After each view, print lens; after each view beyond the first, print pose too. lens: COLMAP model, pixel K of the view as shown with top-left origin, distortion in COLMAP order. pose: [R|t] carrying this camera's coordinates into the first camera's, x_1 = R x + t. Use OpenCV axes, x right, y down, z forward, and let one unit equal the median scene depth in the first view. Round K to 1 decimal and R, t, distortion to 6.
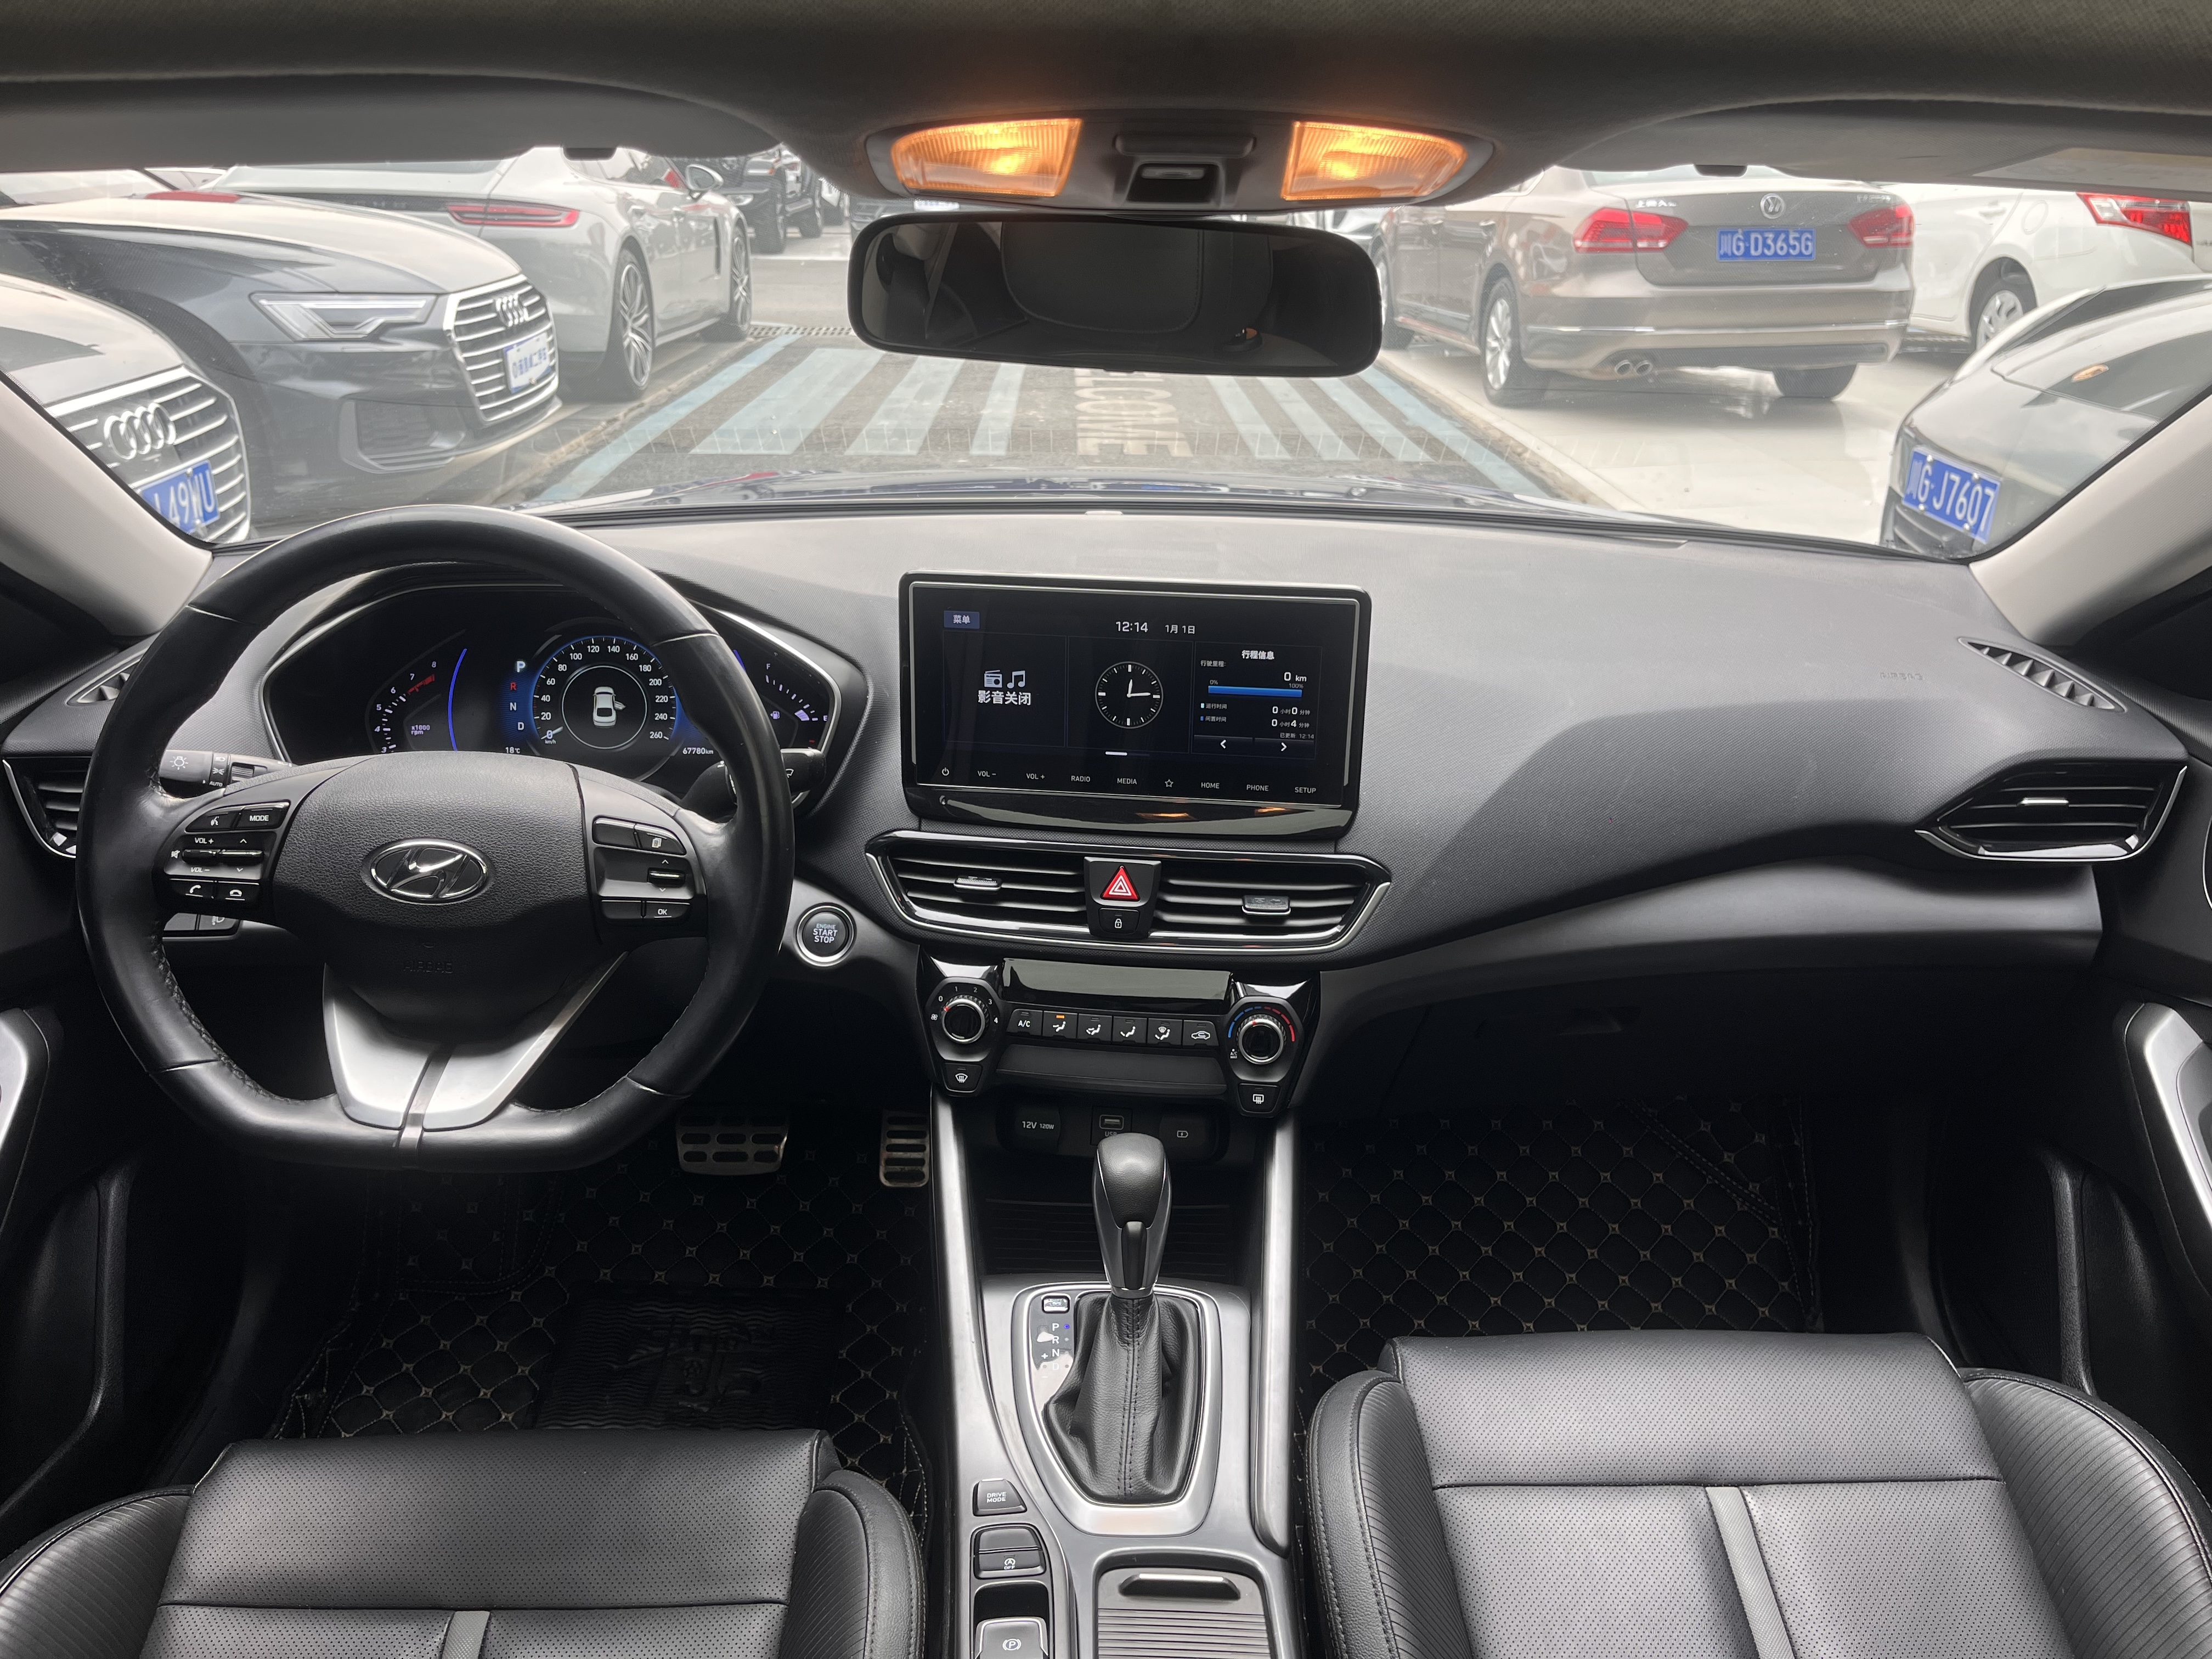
lens RADIAL K [[1663.7, 0, 1110.1], [0, 1663.7, 814.5], [0, 0, 1]] dist [0.064952, -0.104469]
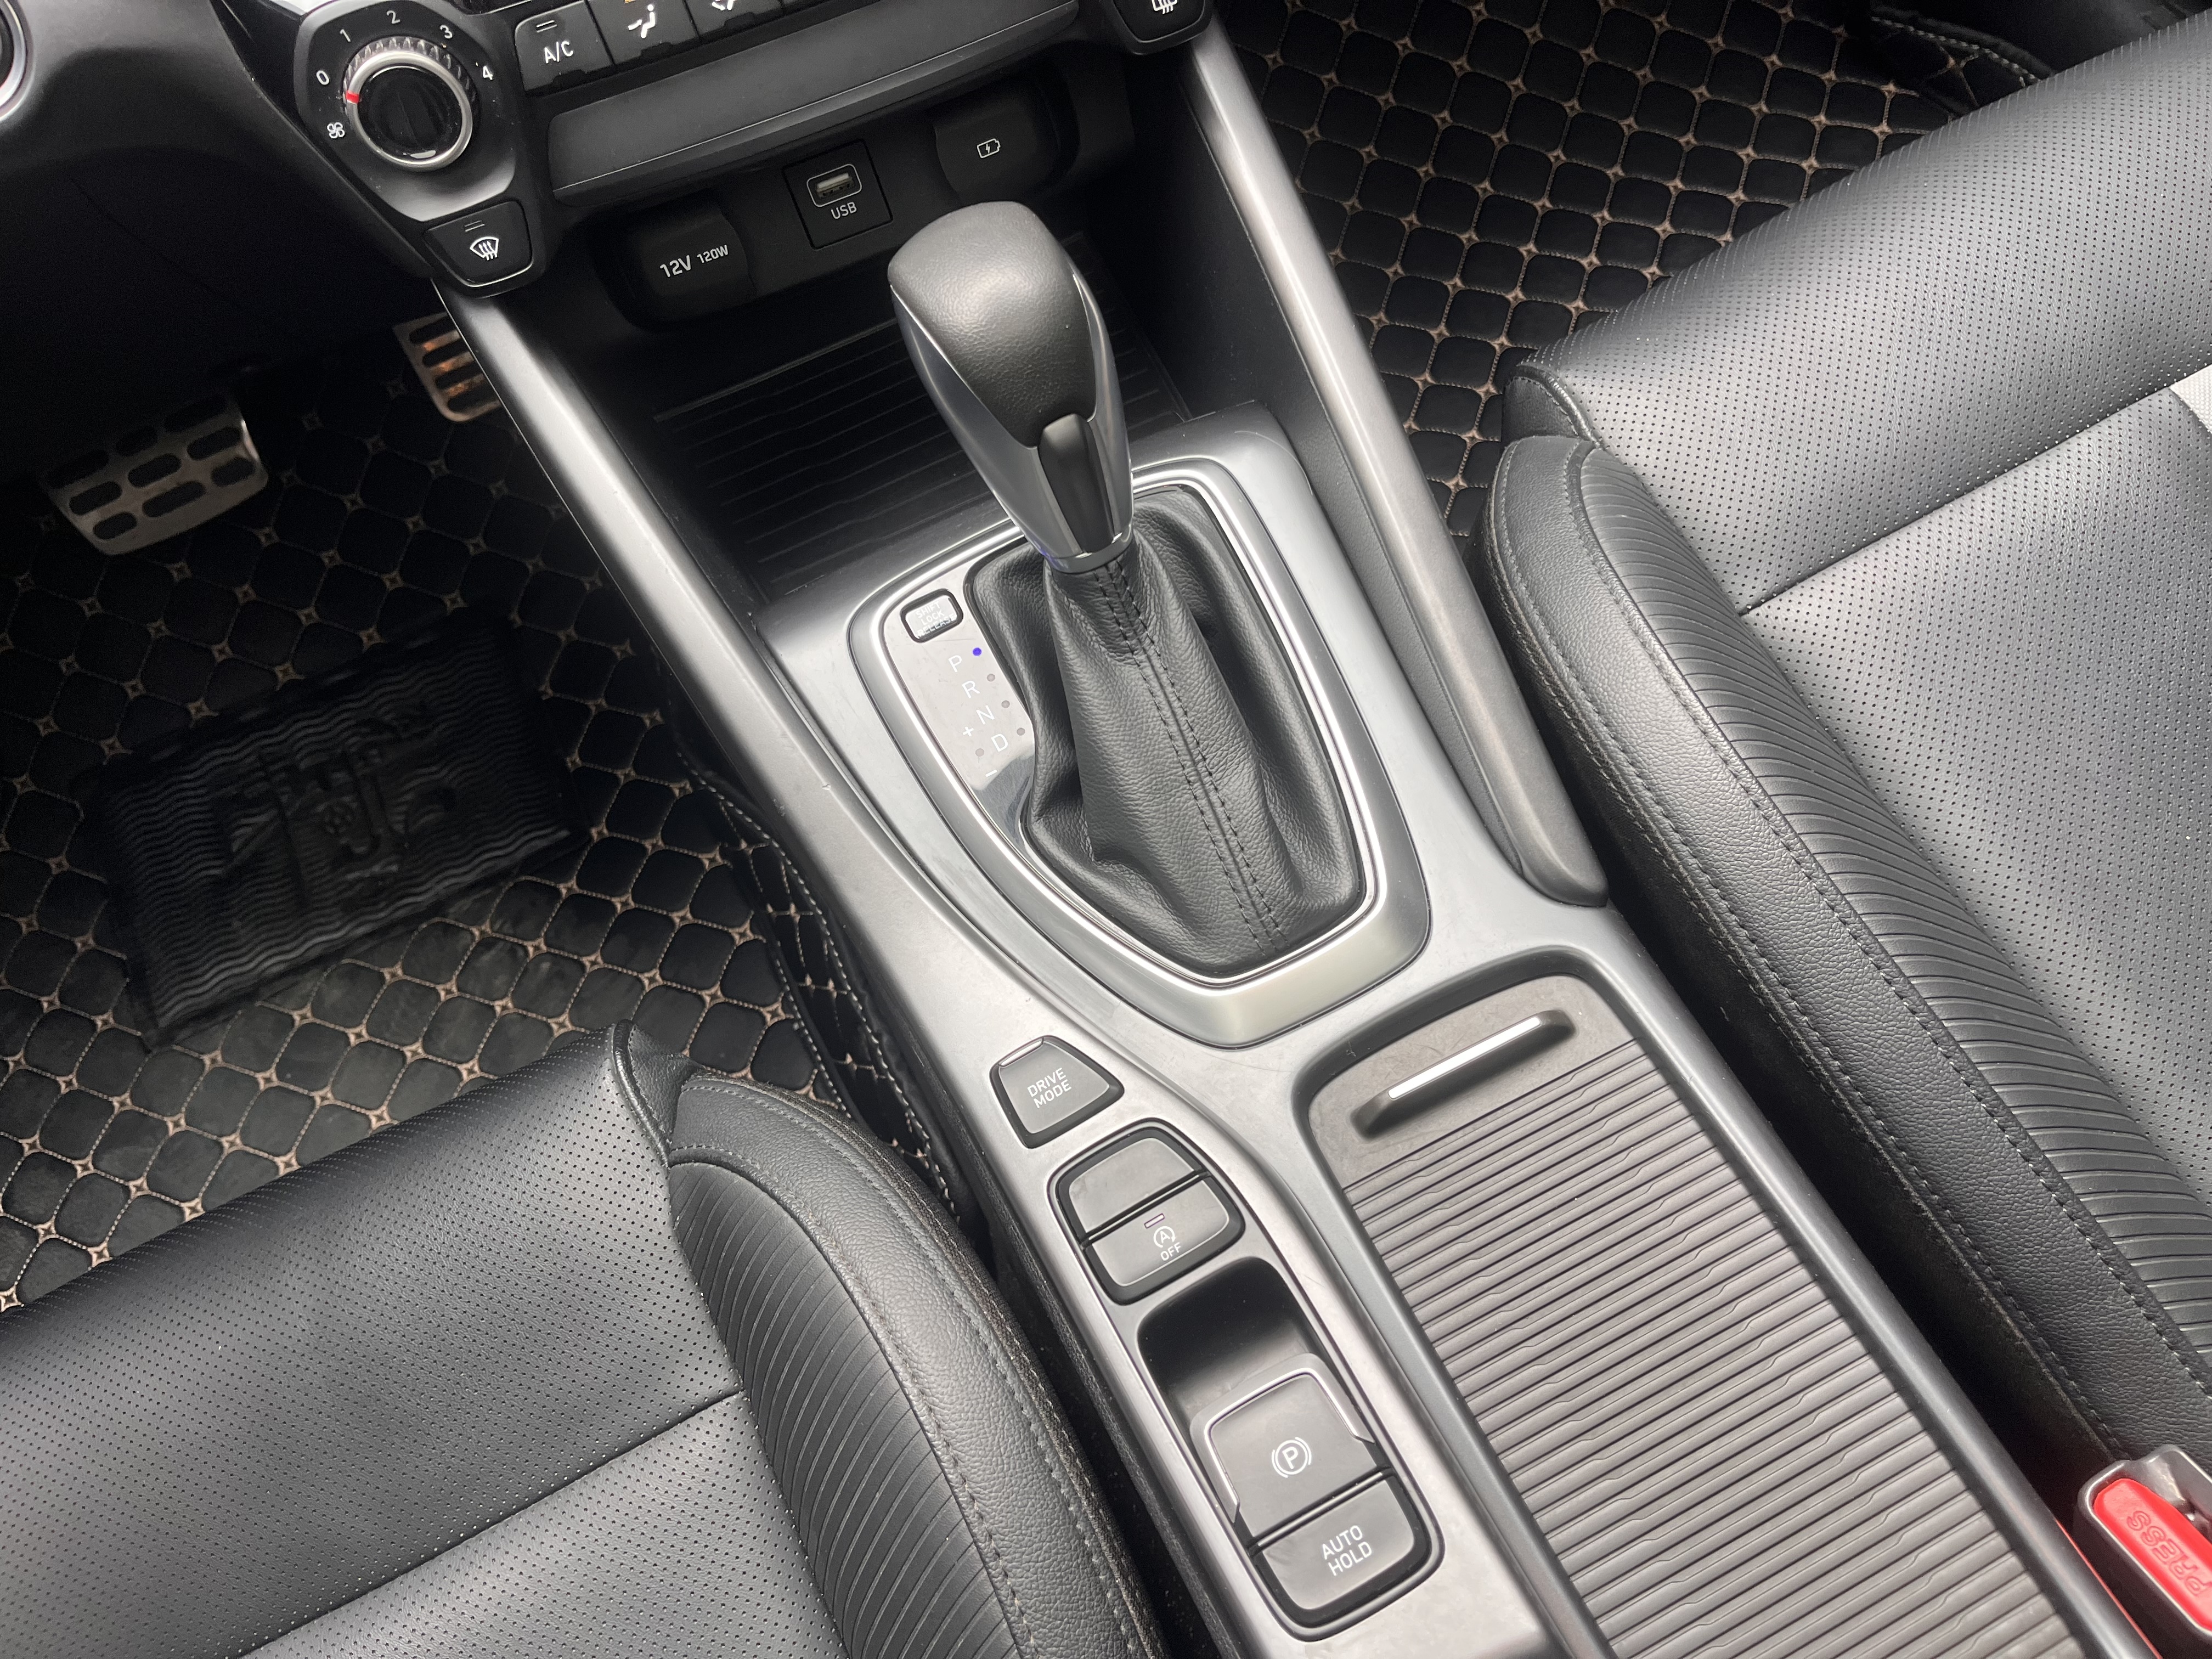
lens RADIAL K [[1663.7, 0, 1114.9], [0, 1663.7, 801.1], [0, 0, 1]] dist [0.064952, -0.104469]
pose [[0.893534, -0.444251, 0.065102, -0.038606], [0.321176, 0.733731, 0.598736, 0.060611], [-0.313756, -0.514082, 0.798296, 0.554174]]
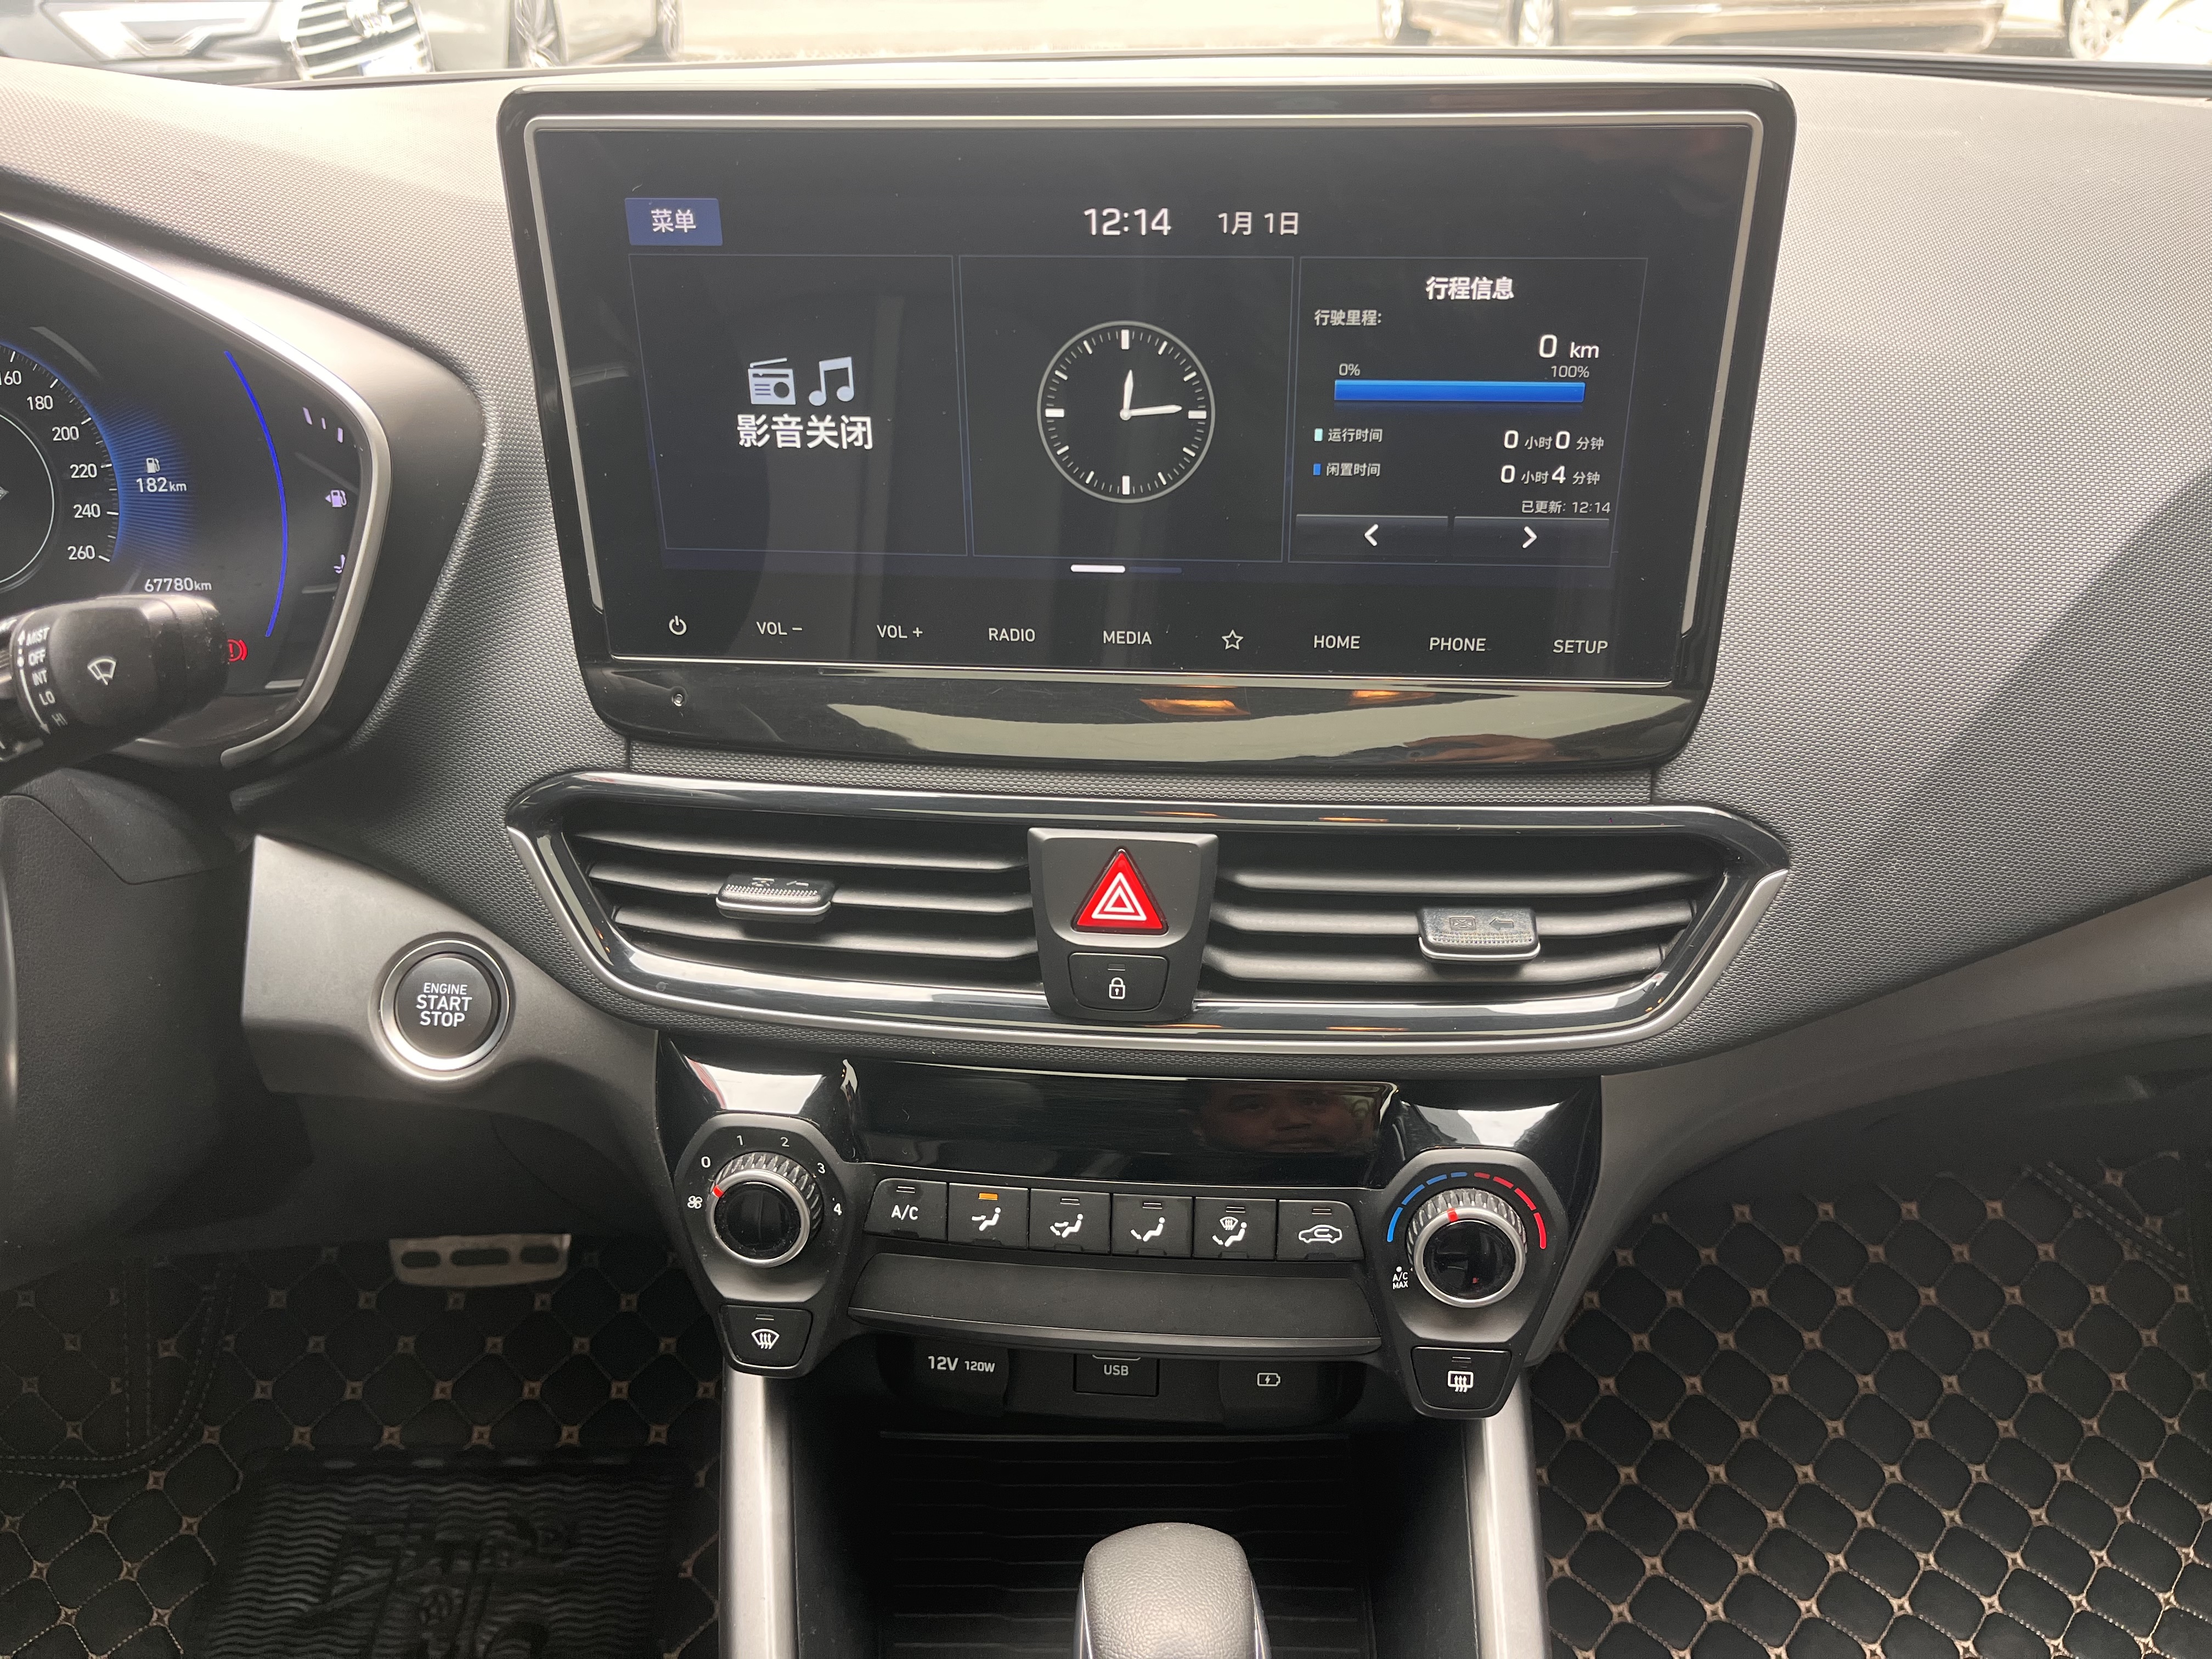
lens RADIAL K [[1663.7, 0, 1114.2], [0, 1663.7, 855.3], [0, 0, 1]] dist [0.064952, -0.104469]
pose [[0.999468, -0.032617, -0.000598, 0.005604], [0.032319, 0.987482, 0.154388, -0.030104], [-0.004445, -0.154325, 0.988010, 0.591118]]
